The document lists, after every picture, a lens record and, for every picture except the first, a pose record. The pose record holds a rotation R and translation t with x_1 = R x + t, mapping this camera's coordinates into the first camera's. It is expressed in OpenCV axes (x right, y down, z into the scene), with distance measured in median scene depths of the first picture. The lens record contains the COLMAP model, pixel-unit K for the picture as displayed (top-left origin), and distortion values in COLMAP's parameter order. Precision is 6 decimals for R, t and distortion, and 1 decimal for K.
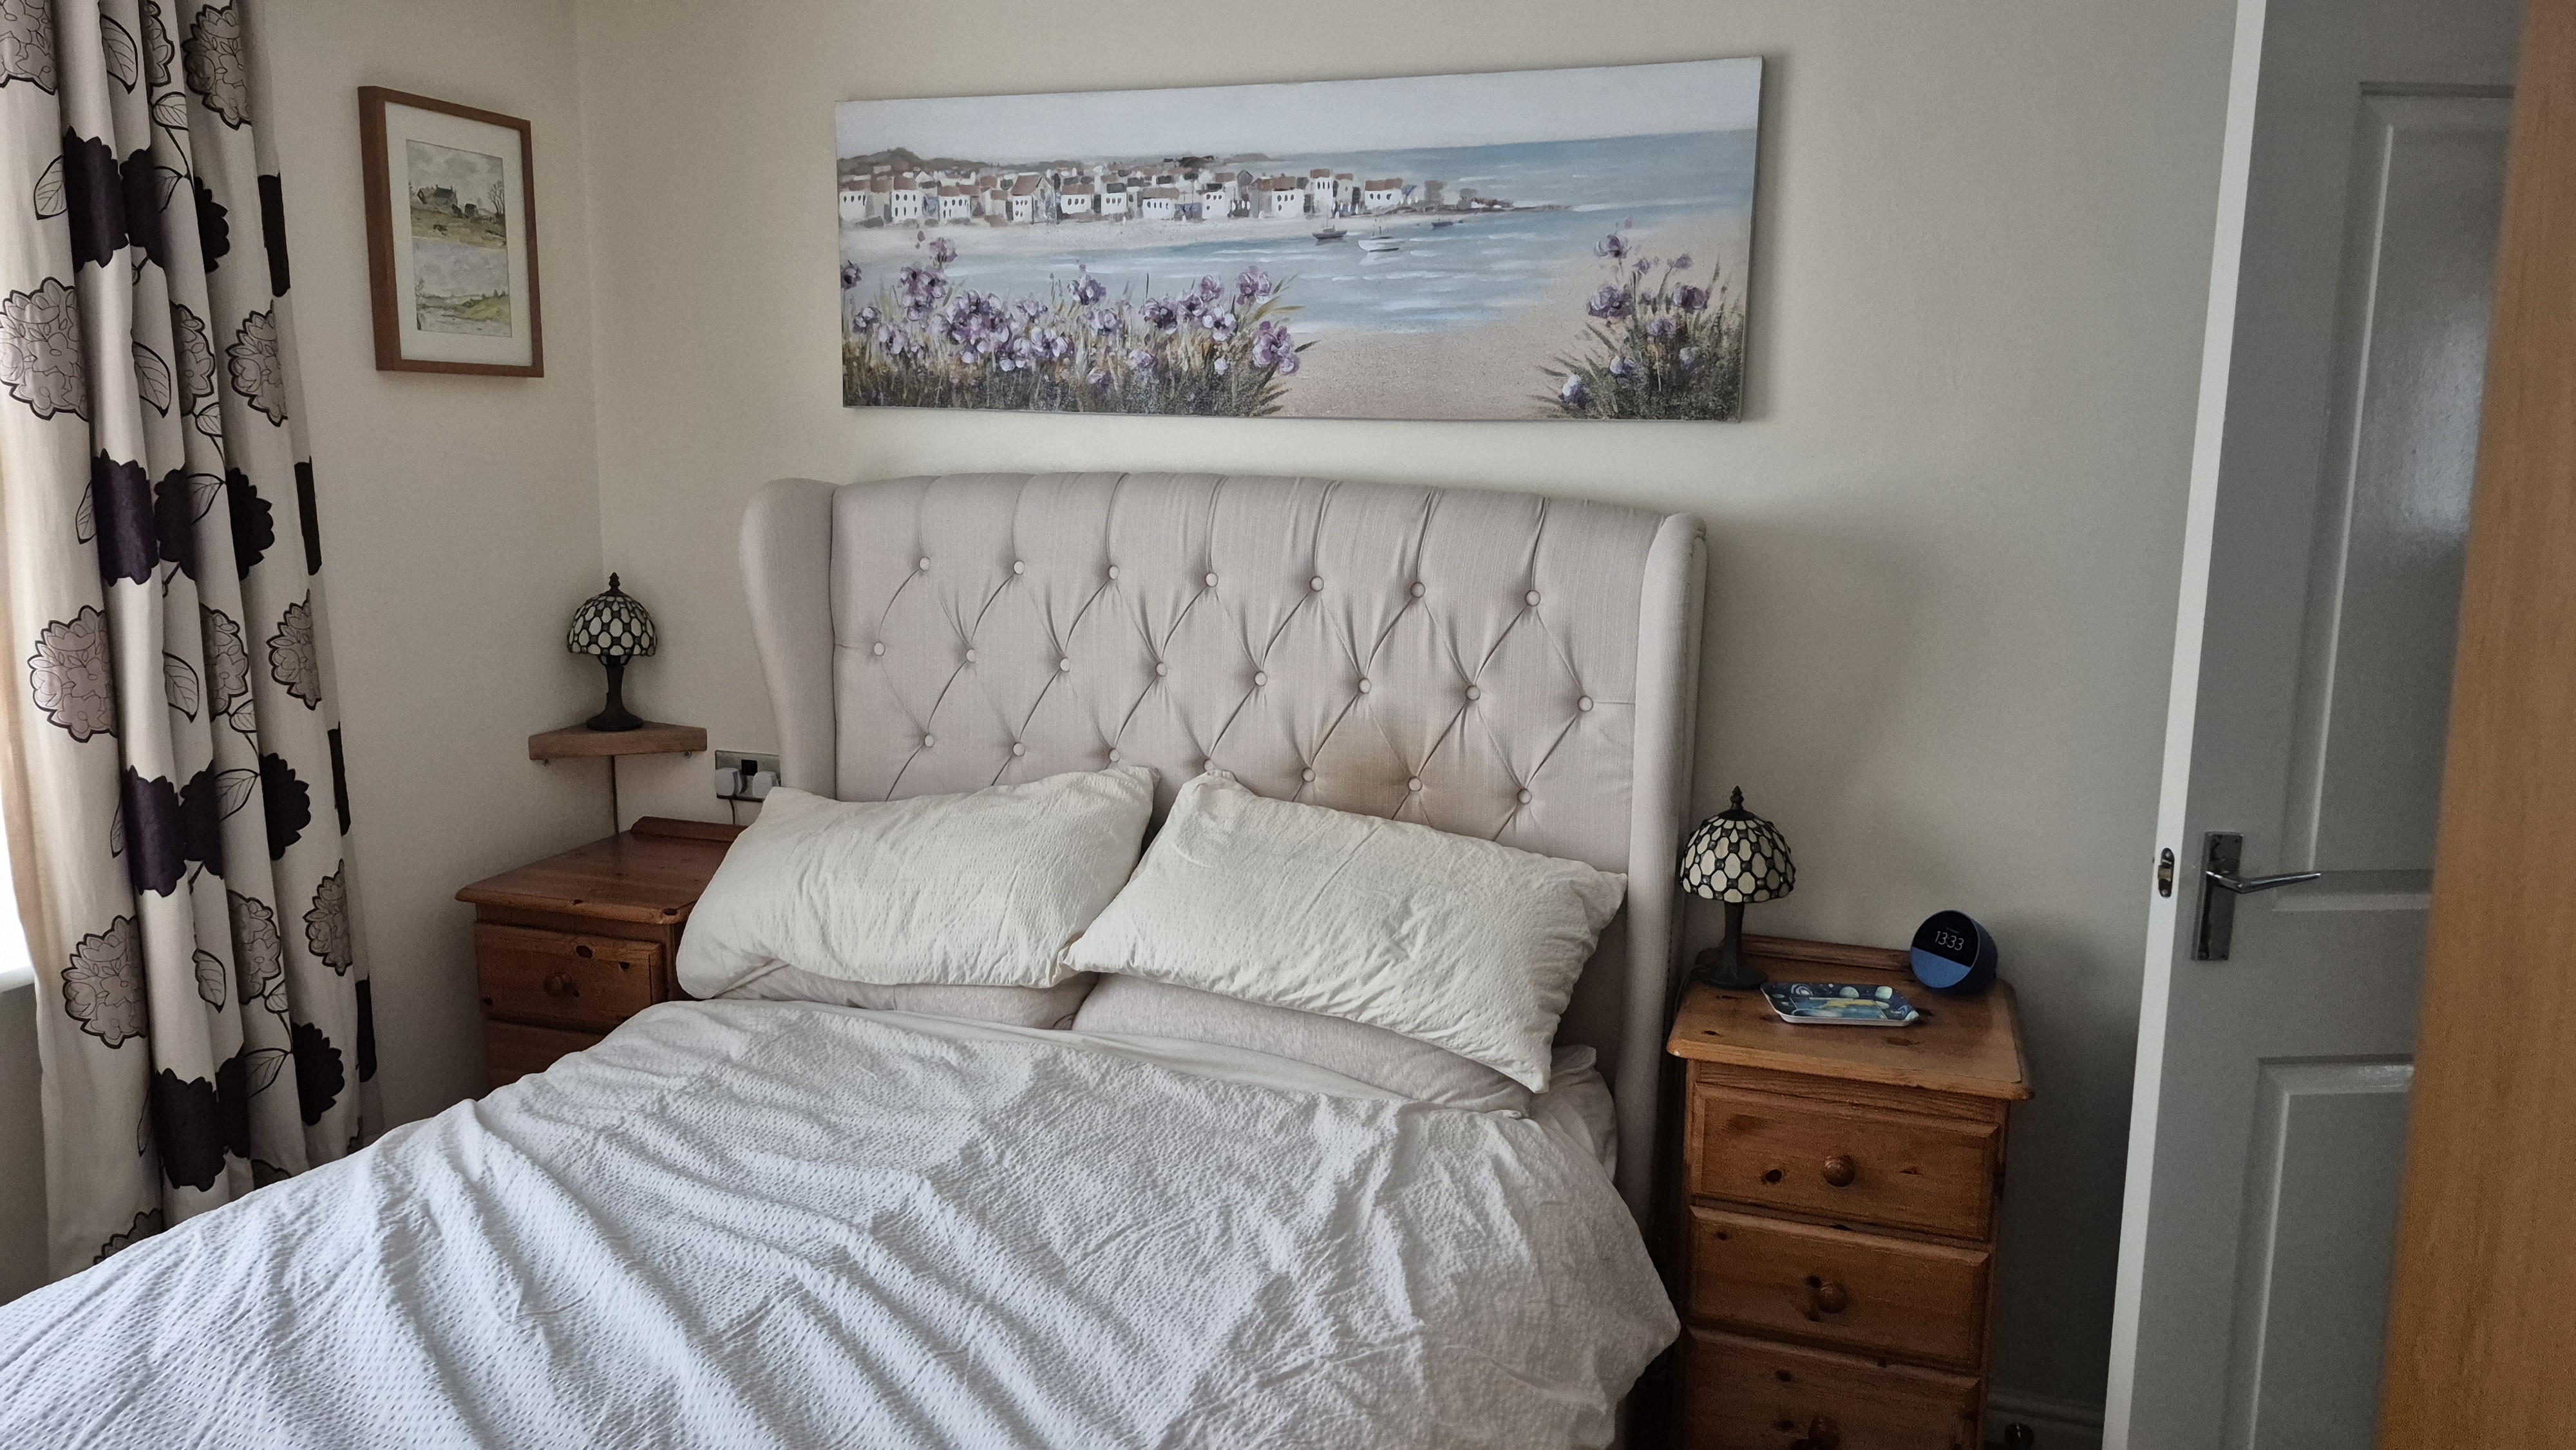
lens RADIAL K [[1771.9, 0, 1276.2], [0, 1771.9, 731.1], [0, 0, 1]] dist [0.004889, -0.000823]
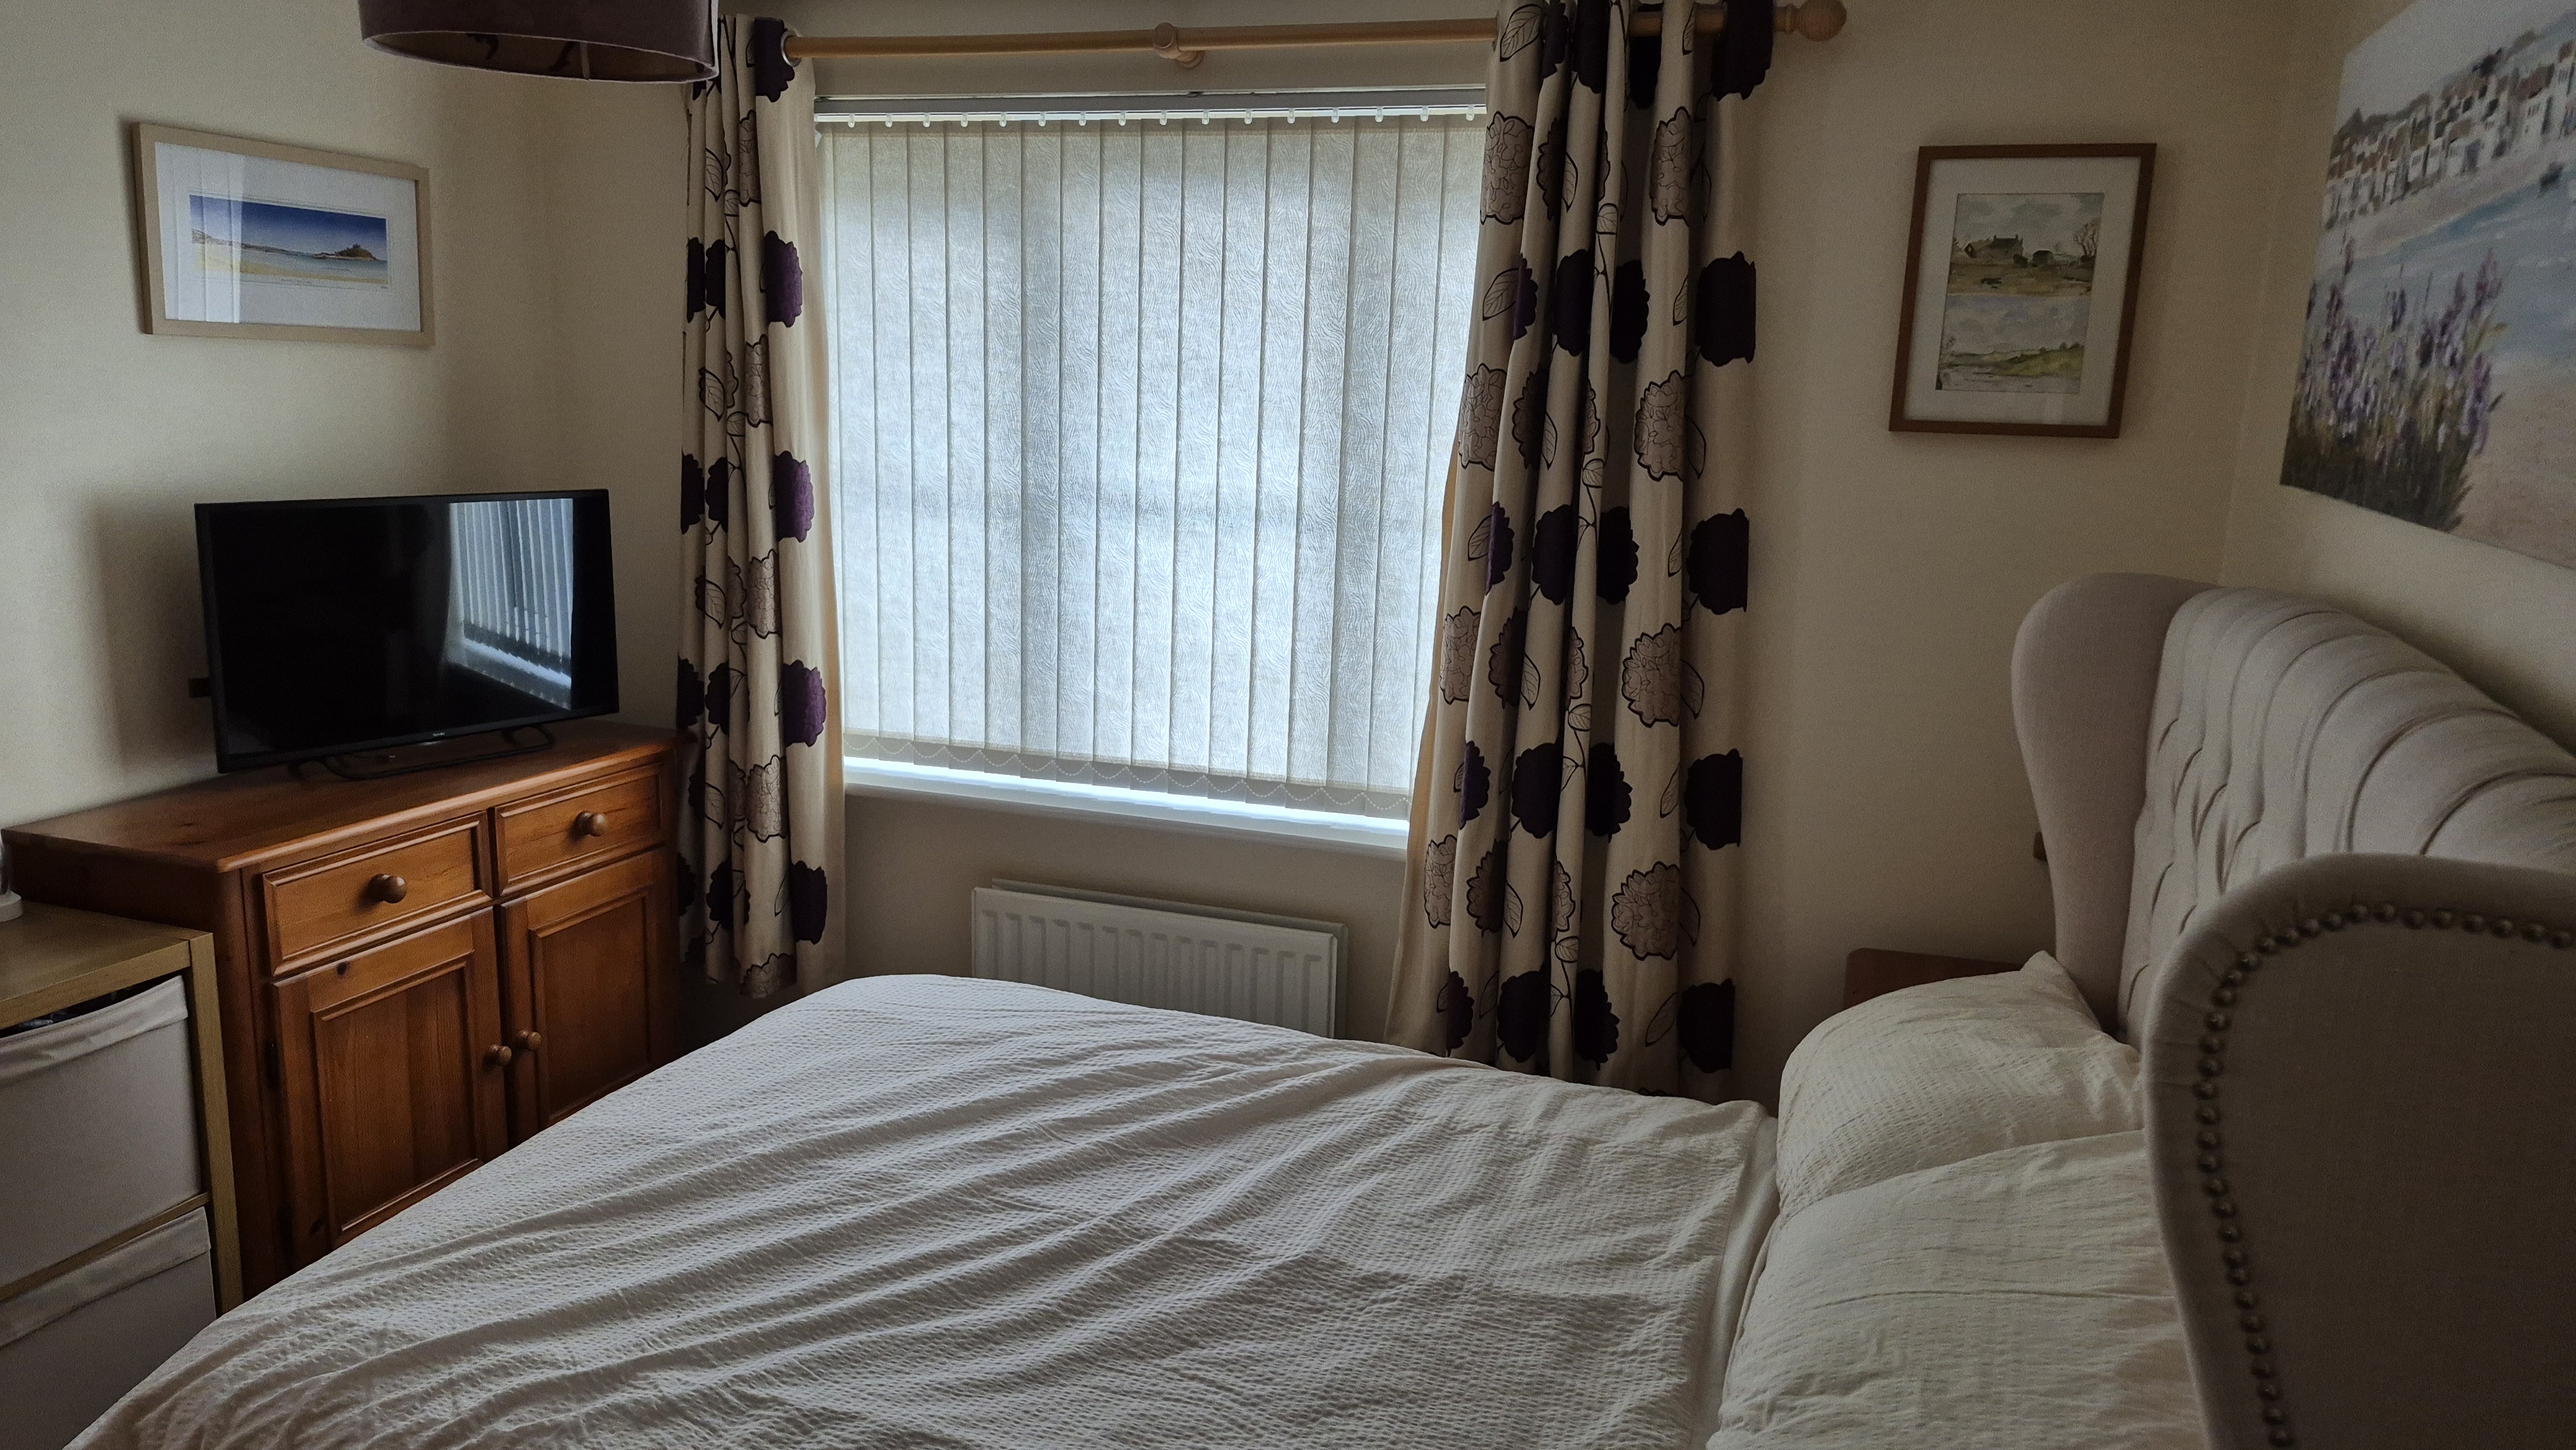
lens RADIAL K [[1735.1, 0, 1289.4], [0, 1735.1, 763.4], [0, 0, 1]] dist [0.062623, -0.118856]
pose [[0.003118, 0.195683, -0.980662, 0.513352], [-0.198535, 0.961267, 0.191181, -0.143621], [0.980089, 0.194099, 0.041847, 0.660649]]
